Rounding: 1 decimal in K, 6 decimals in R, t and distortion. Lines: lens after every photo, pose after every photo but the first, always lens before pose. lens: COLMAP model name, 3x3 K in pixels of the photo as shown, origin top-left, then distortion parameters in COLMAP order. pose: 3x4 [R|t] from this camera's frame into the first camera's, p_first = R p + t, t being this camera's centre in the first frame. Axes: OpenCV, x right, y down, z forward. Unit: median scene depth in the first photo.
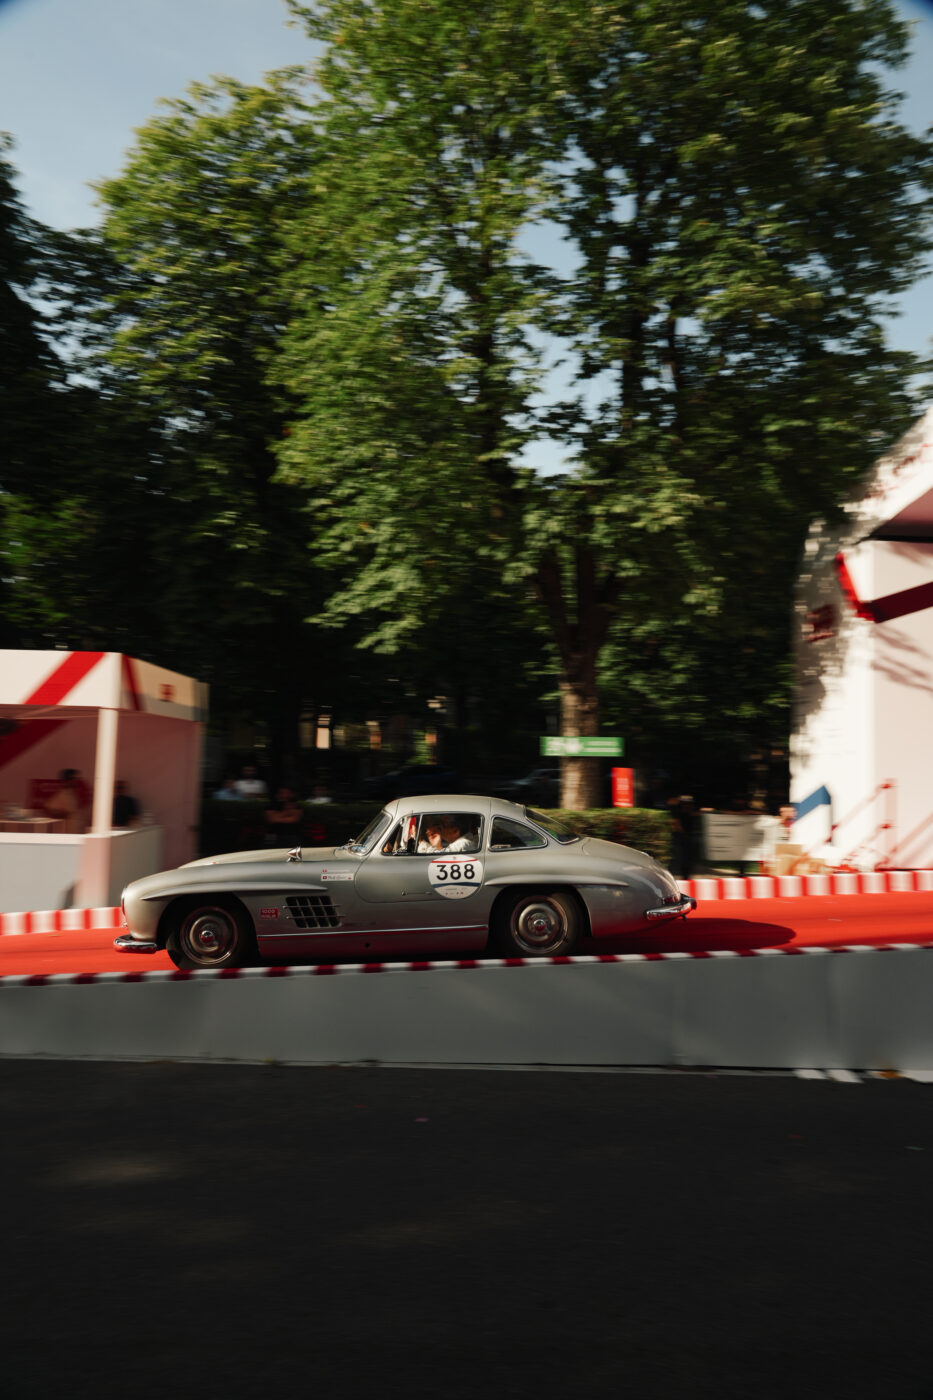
lens RADIAL K [[959.0, 0, 473.8], [0, 959.0, 690.6], [0, 0, 1]] dist [-0.024338, 0.011305]
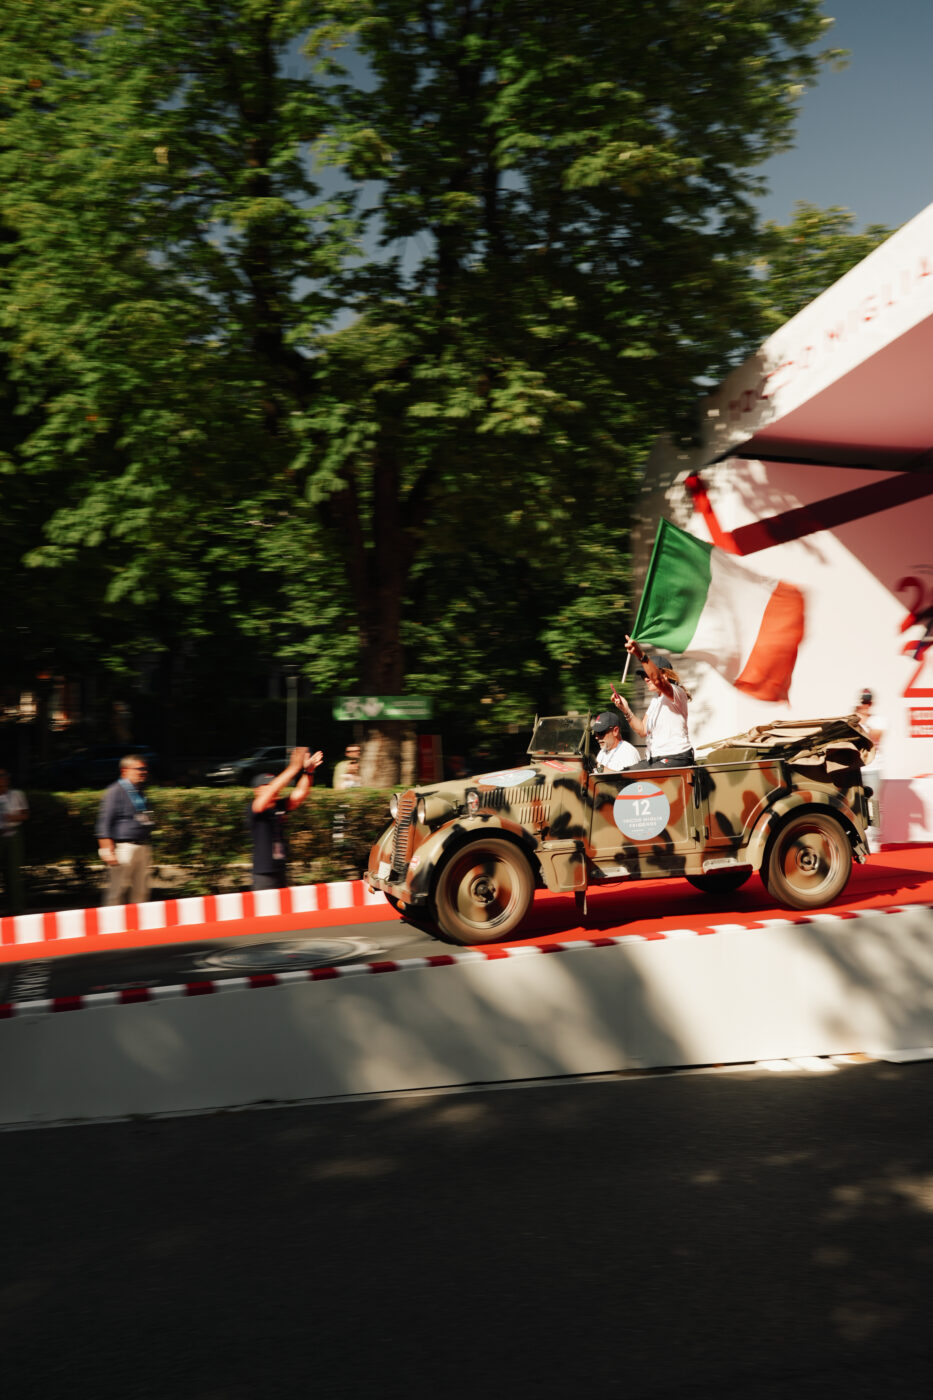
lens RADIAL K [[1222.6, 0, 455.7], [0, 1222.6, 694.4], [0, 0, 1]] dist [0.014622, -0.030792]
pose [[0.963794, -0.012908, 0.266336, -0.115627], [0.002180, 0.999176, 0.040536, 0.008095], [-0.266640, -0.038488, 0.963027, 0.005005]]
